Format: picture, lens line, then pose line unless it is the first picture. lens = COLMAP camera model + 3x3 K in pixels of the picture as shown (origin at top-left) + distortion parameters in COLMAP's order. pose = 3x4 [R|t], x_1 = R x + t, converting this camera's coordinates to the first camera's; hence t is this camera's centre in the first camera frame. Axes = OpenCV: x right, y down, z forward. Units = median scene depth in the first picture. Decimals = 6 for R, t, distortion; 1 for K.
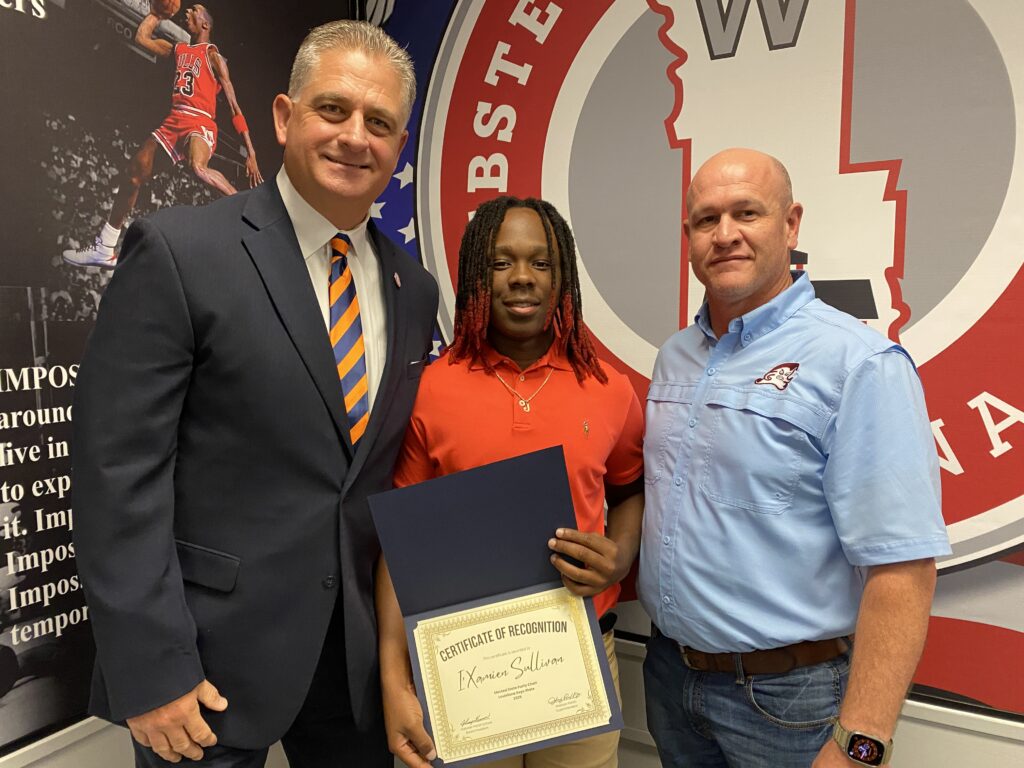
lens RADIAL K [[777.2, 0, 504.5], [0, 777.2, 386.5], [0, 0, 1]] dist [-0.012007, 0.013440]
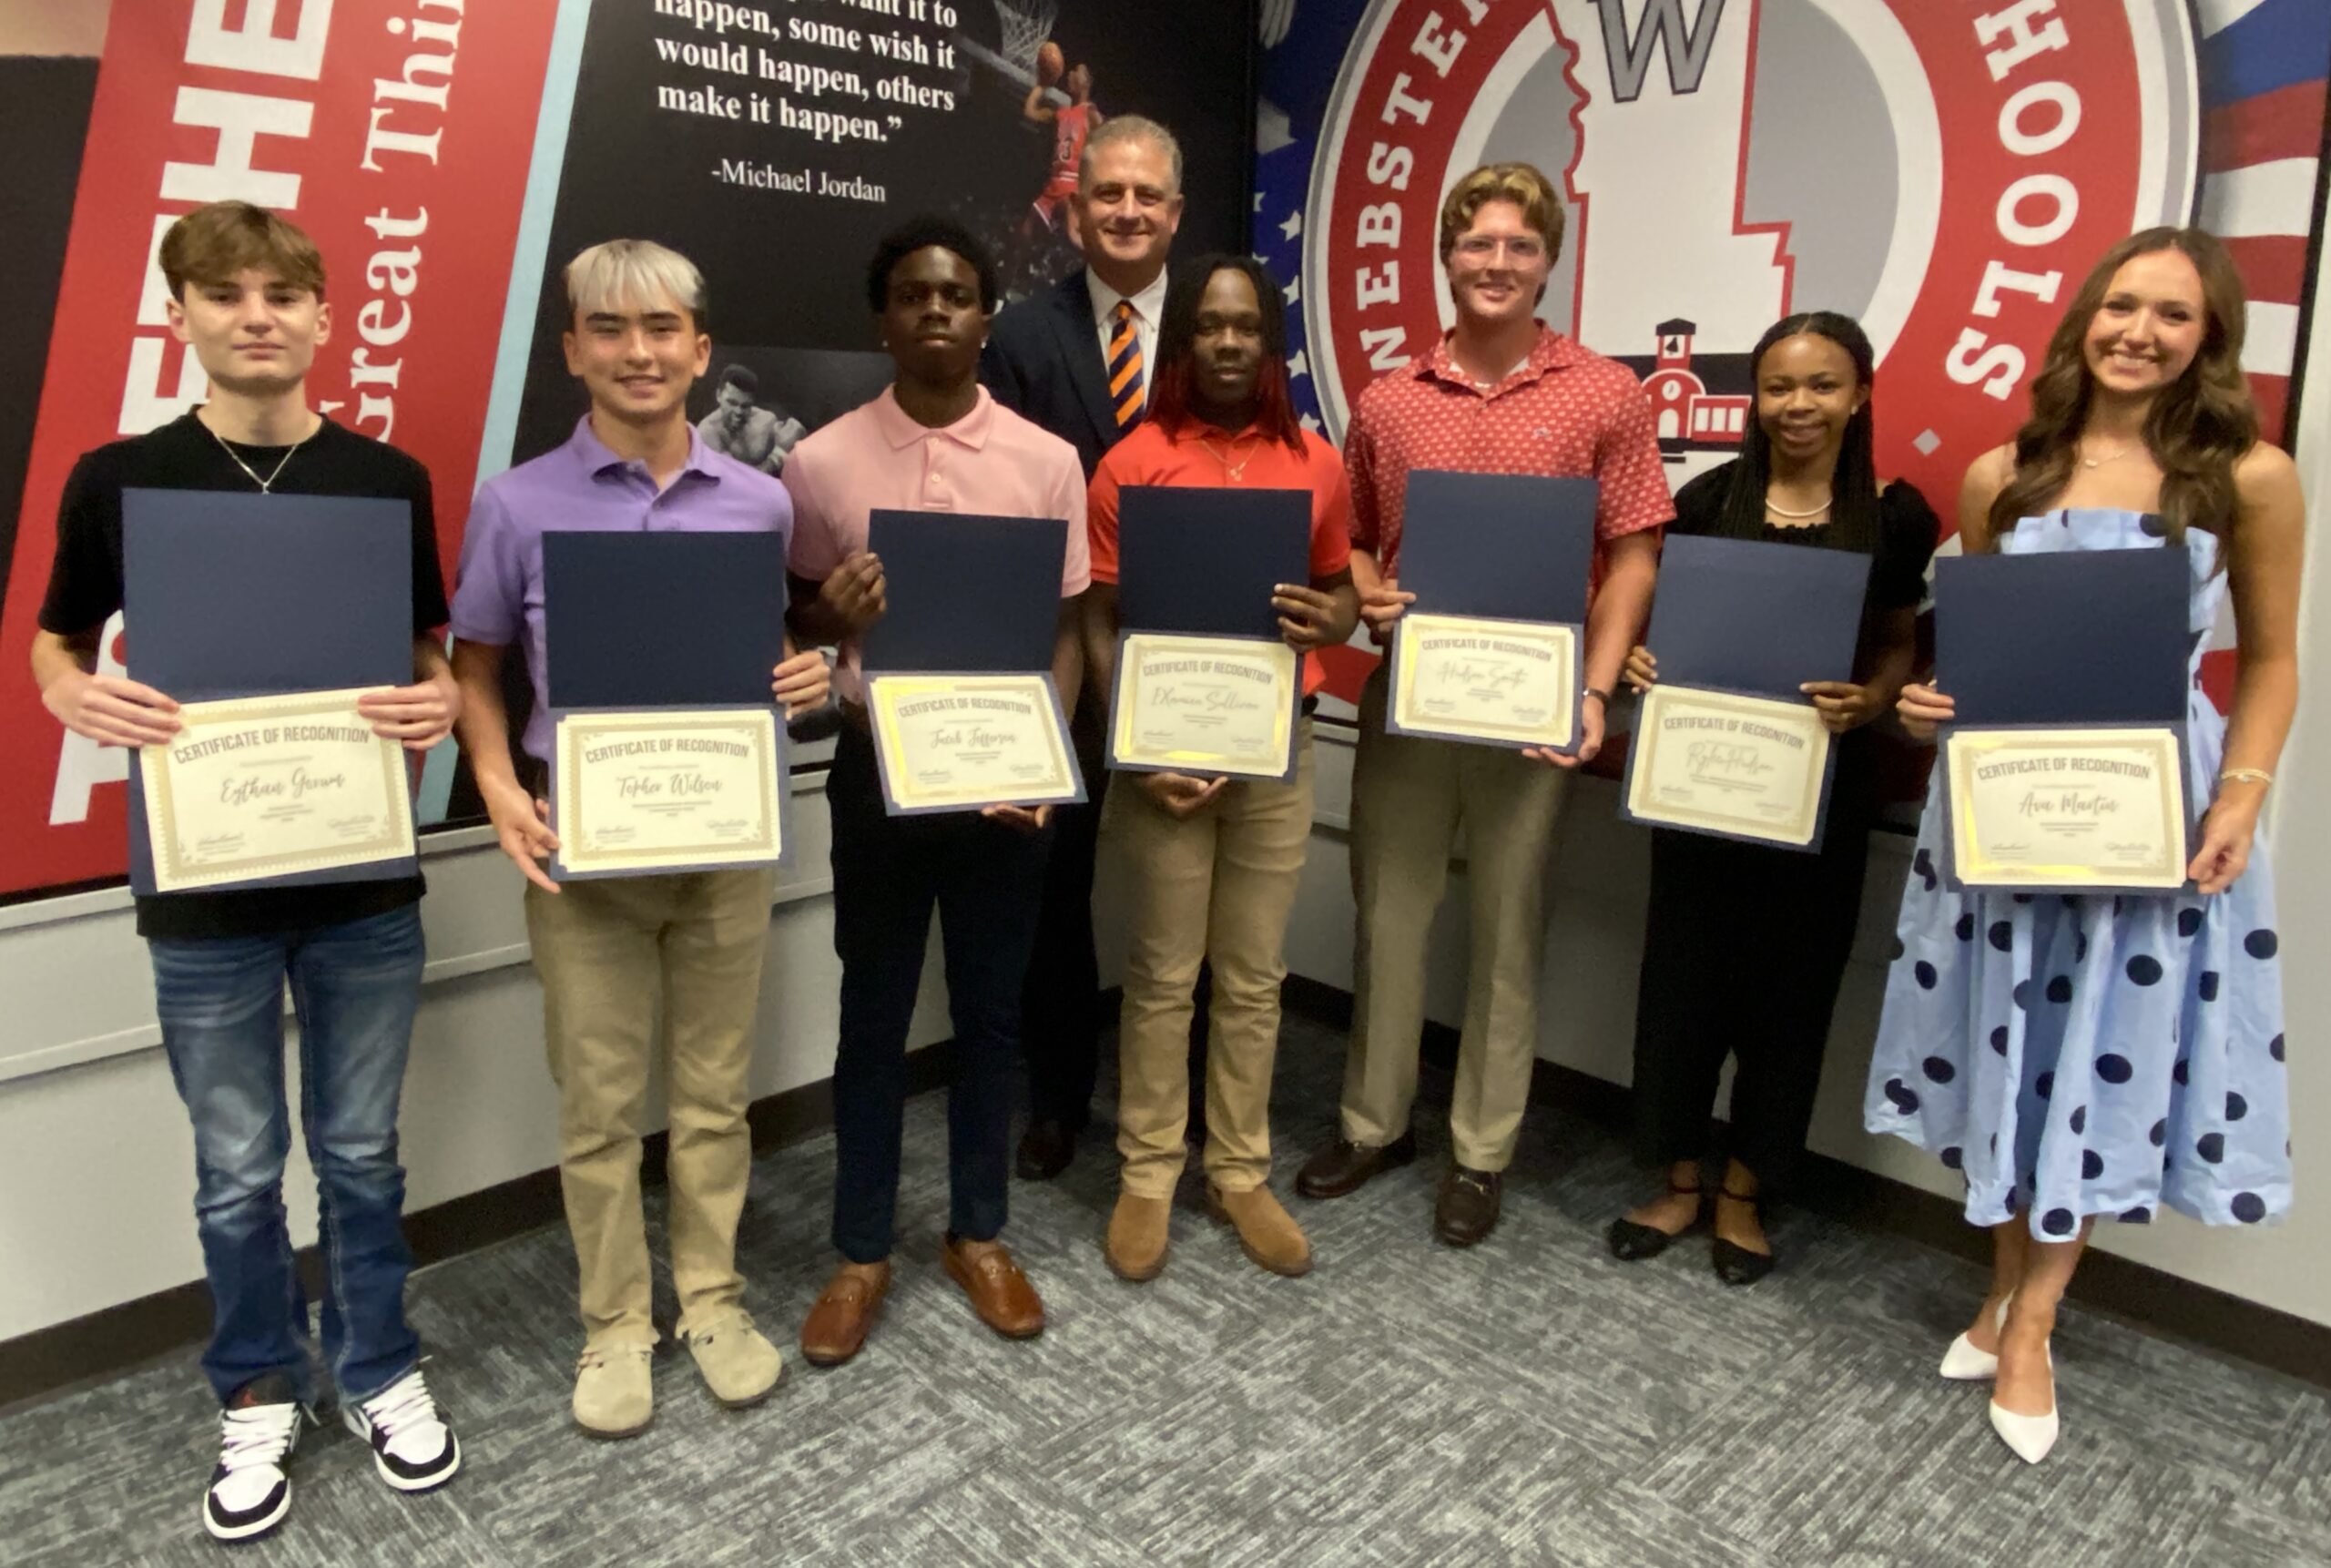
lens RADIAL K [[1601.2, 0, 1112.8], [0, 1601.2, 726.9], [0, 0, 1]] dist [-0.003672, 0.005254]
pose [[0.950917, 0.077762, -0.299517, 0.336992], [-0.047016, 0.992980, 0.108534, 0.129207], [0.305854, -0.089125, 0.947898, -1.043920]]
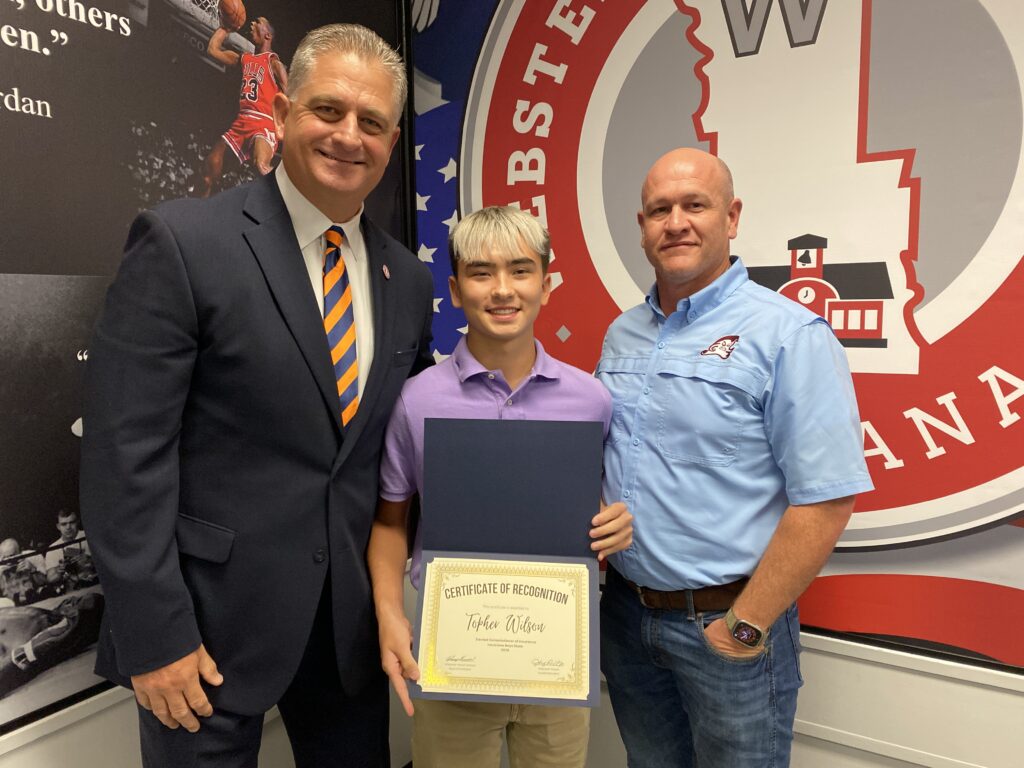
lens RADIAL K [[777.2, 0, 507.9], [0, 777.2, 384.9], [0, 0, 1]] dist [-0.012007, 0.013440]
pose [[0.999013, -0.003990, -0.044249, -0.001235], [0.004420, 0.999944, 0.009616, 0.017724], [0.044208, -0.009802, 0.998974, -0.085713]]
